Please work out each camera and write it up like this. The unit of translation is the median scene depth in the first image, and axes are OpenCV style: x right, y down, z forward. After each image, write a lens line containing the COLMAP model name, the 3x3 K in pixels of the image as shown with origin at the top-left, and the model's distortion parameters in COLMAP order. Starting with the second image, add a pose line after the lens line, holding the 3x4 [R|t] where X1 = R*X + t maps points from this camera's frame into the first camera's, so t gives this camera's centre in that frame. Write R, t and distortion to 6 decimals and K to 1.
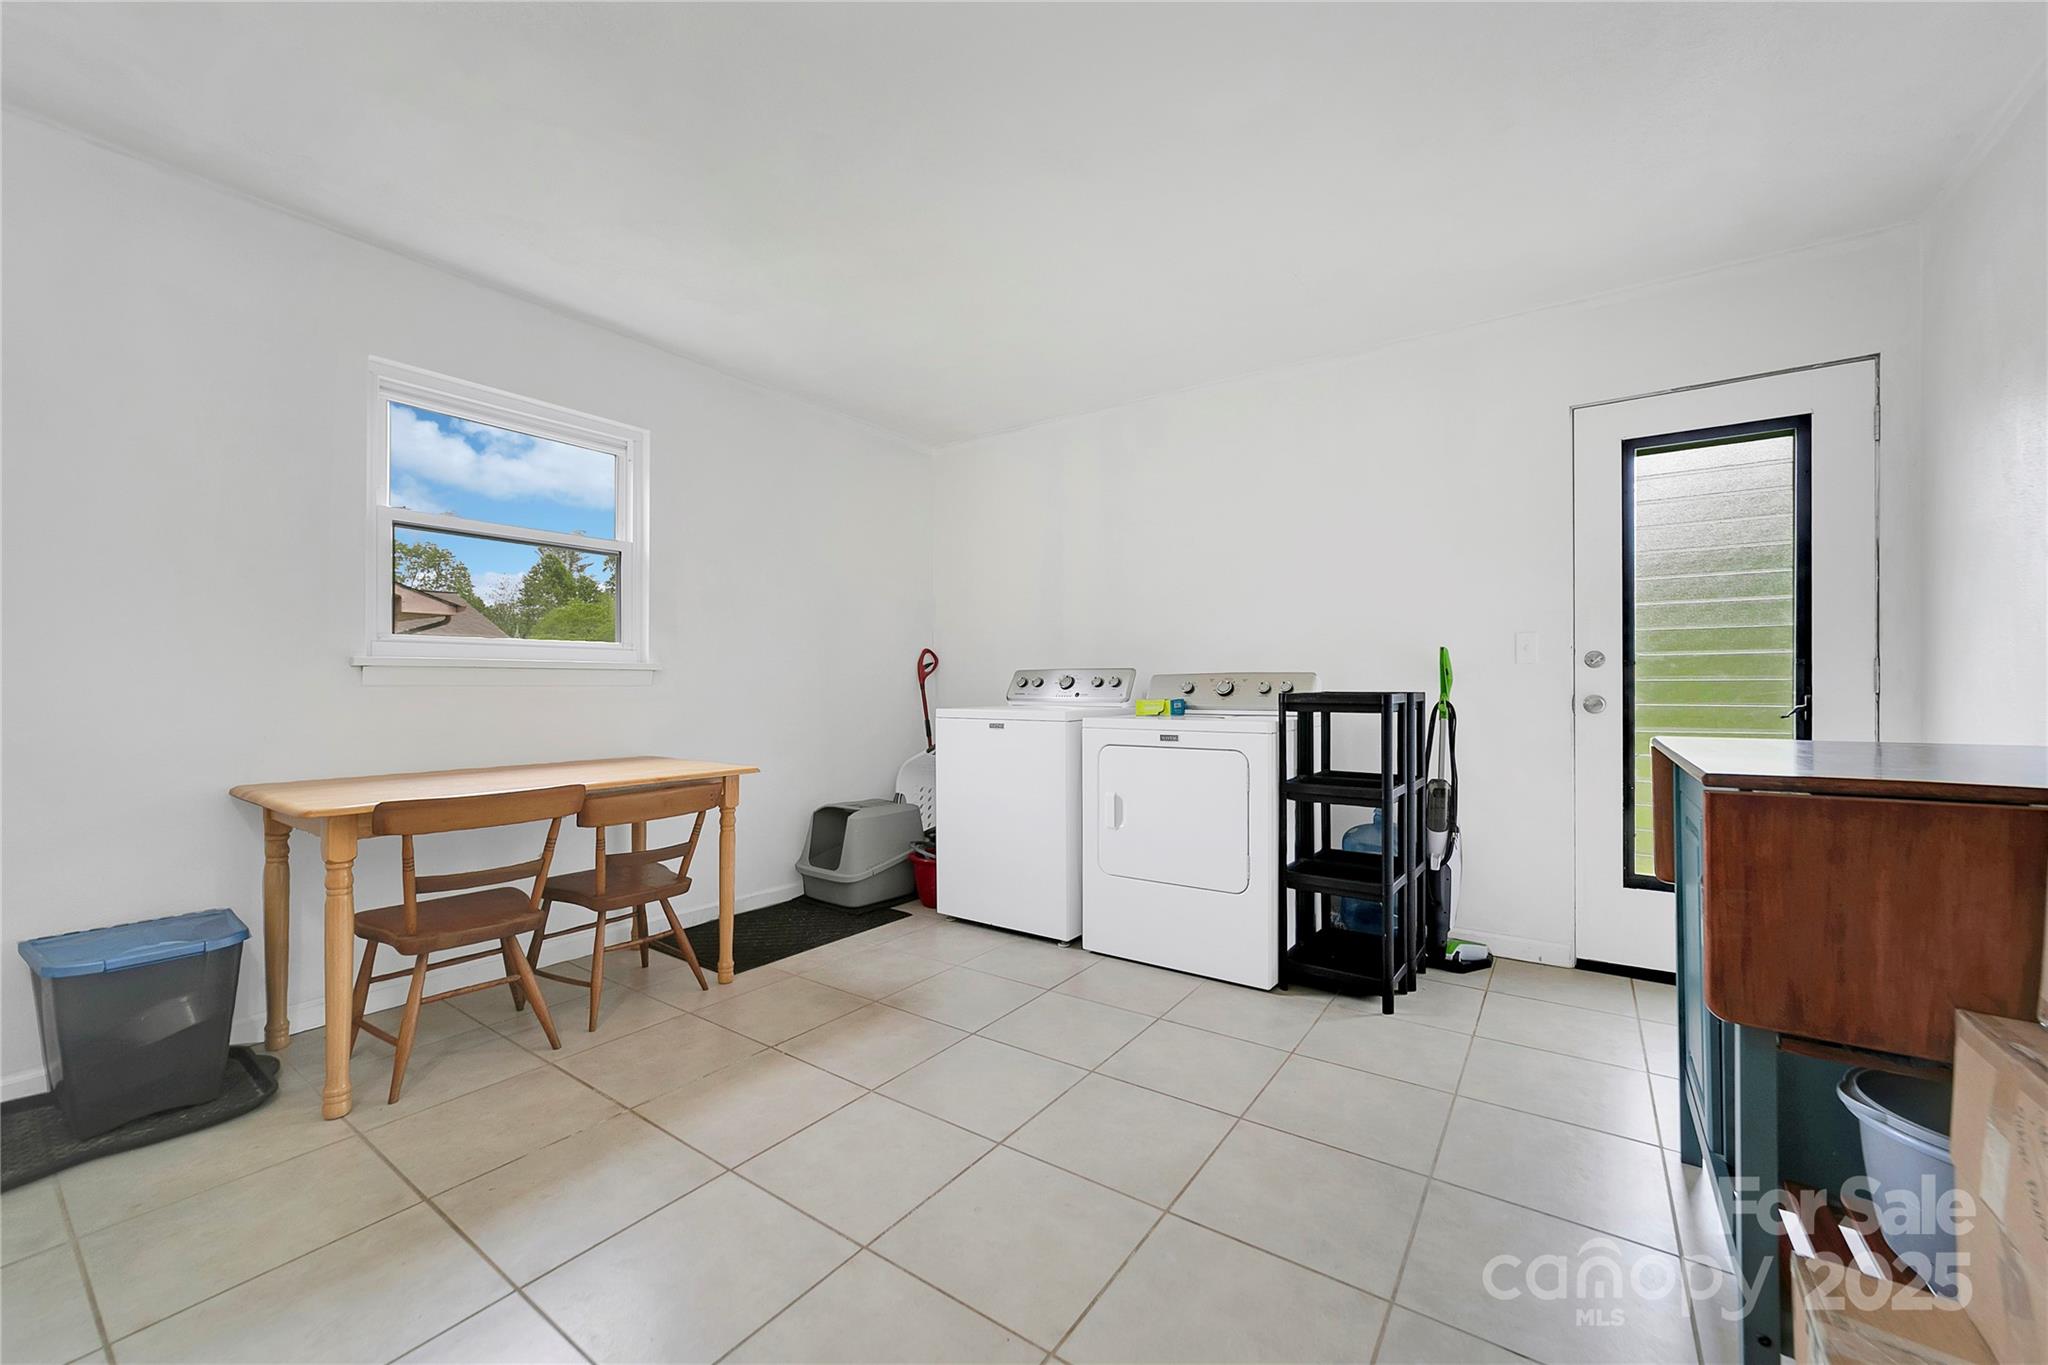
lens RADIAL K [[794.7, 0, 1034.4], [0, 794.7, 689.8], [0, 0, 1]] dist [-0.000076, 0.000198]
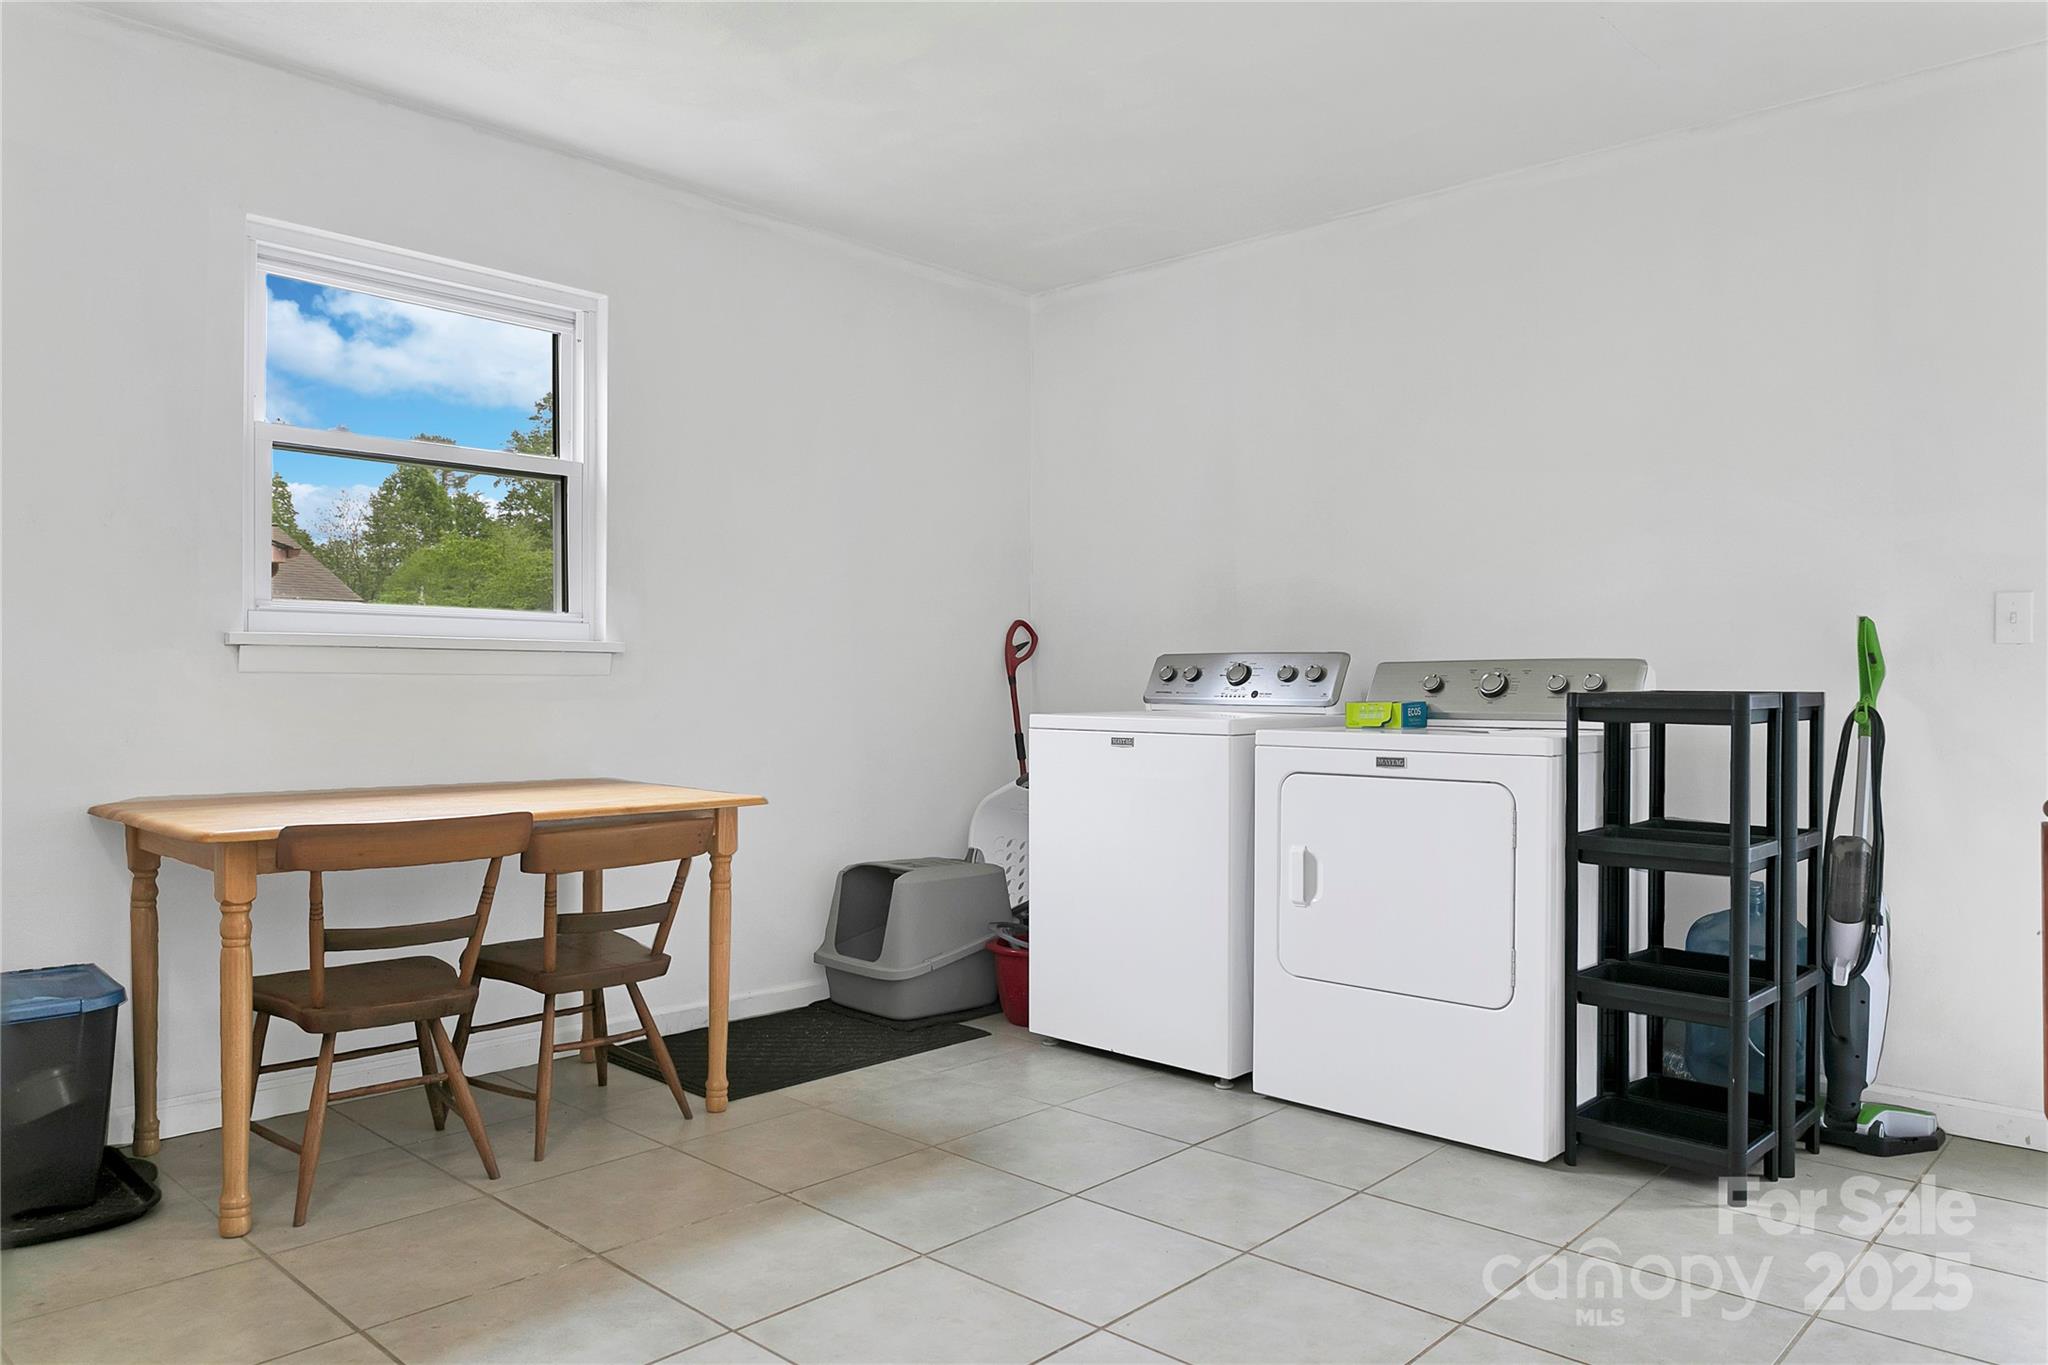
lens RADIAL K [[1391.7, 0, 1023.1], [0, 1391.7, 711.9], [0, 0, 1]] dist [0.057349, -0.002050]
pose [[0.990303, 0.008707, -0.138653, 0.036581], [-0.006366, 0.999830, 0.017320, 0.003495], [0.138780, -0.016269, 0.990190, -0.153097]]
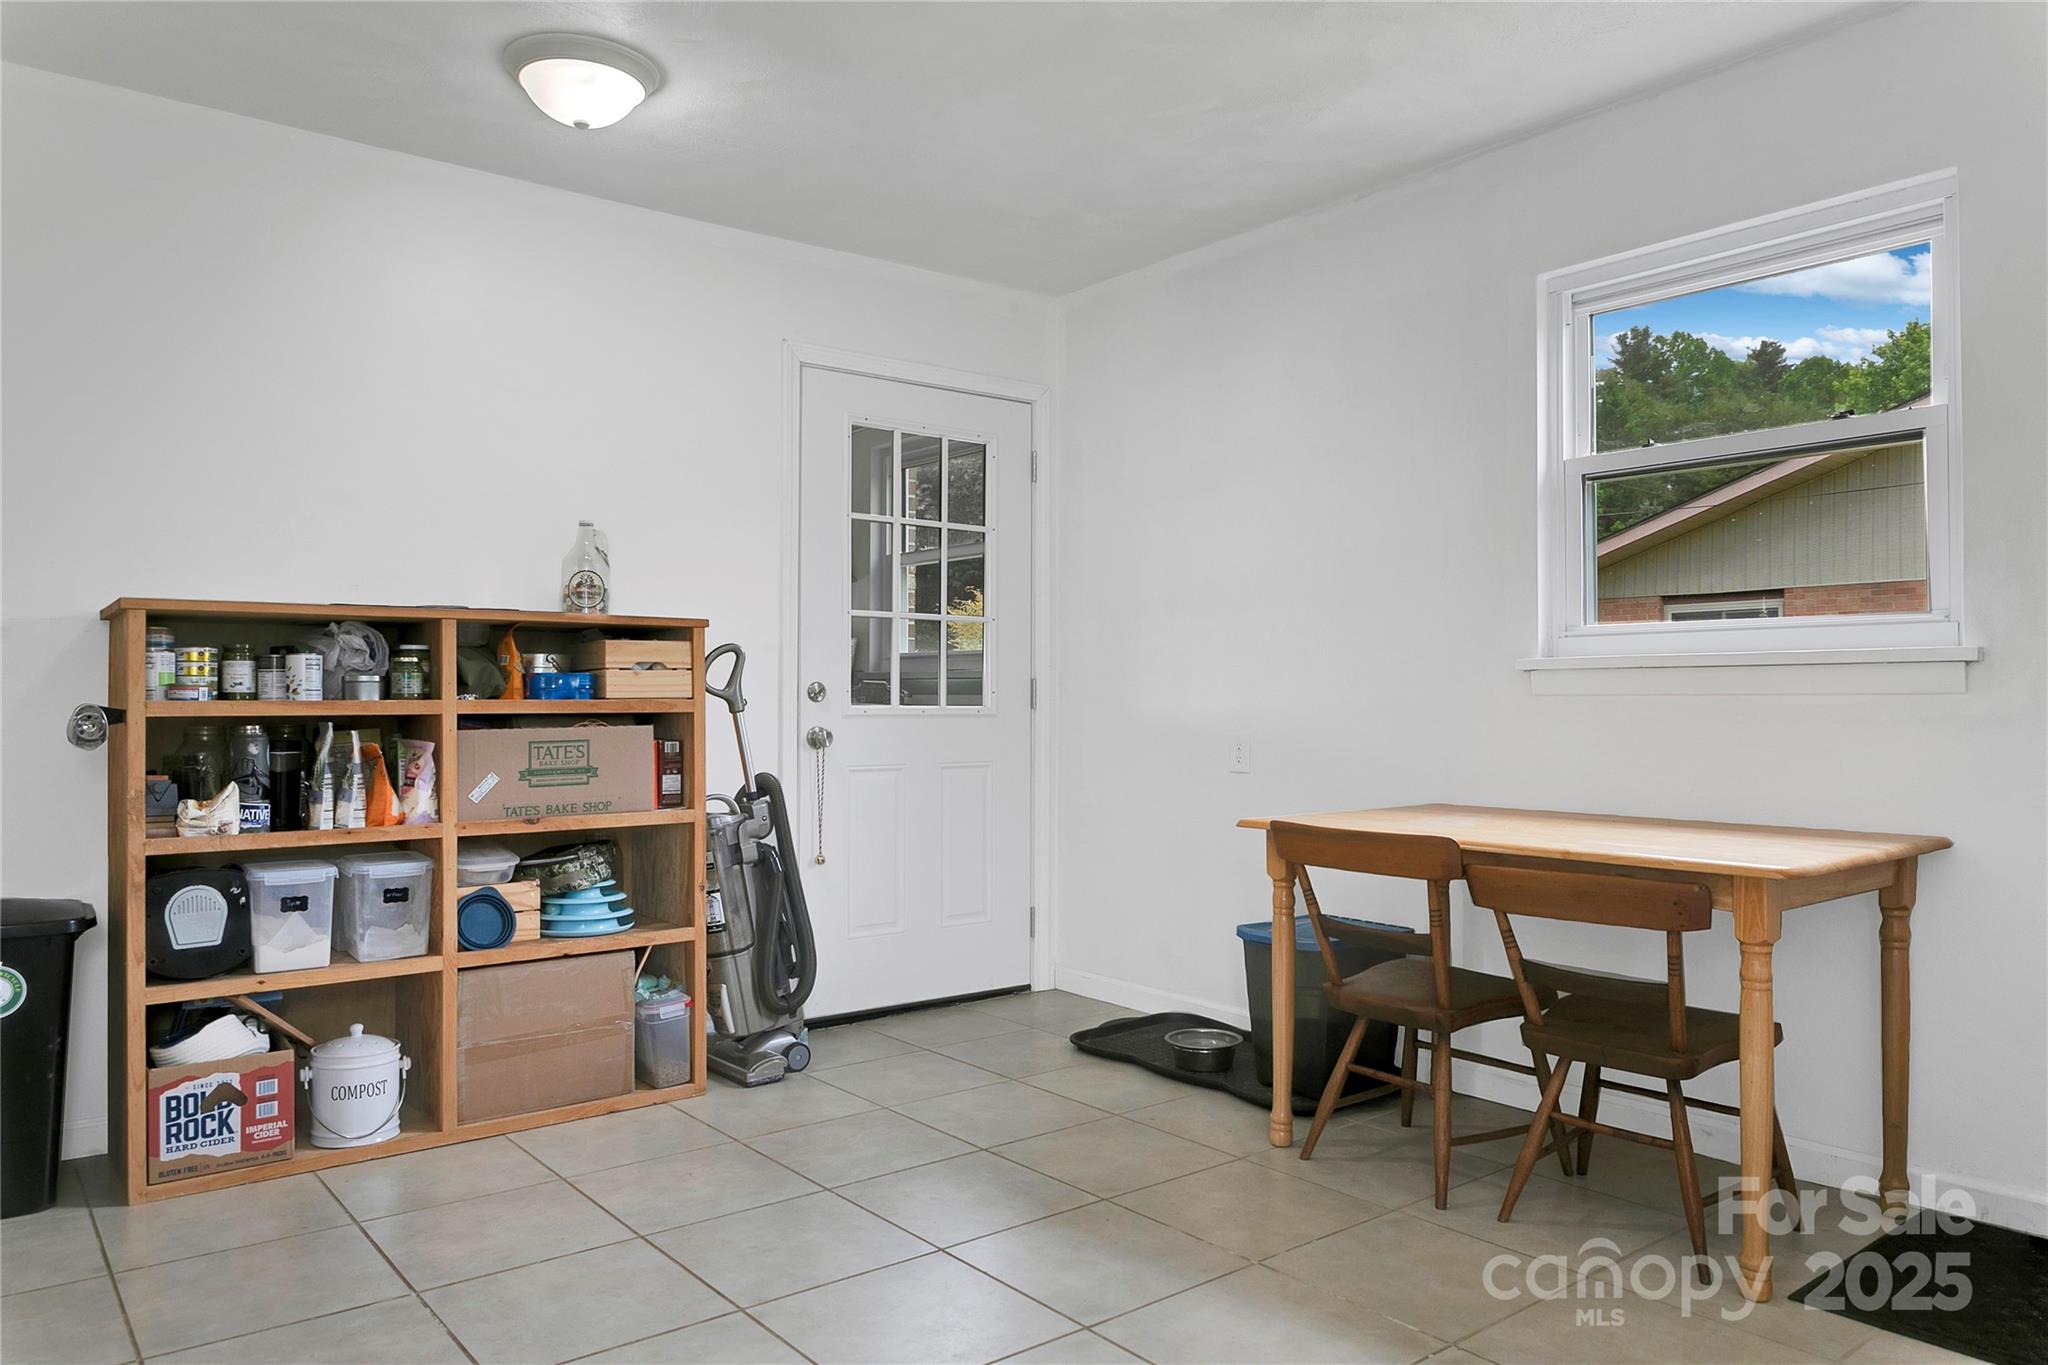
lens RADIAL K [[1380.5, 0, 1024.0], [0, 1380.5, 682.5], [0, 0, 1]] dist [0.001774, -0.023728]
pose [[-0.282193, -0.006149, -0.959338, 0.568833], [-0.001469, 0.999981, -0.005978, -0.007226], [0.959357, -0.000278, -0.282196, 0.823405]]
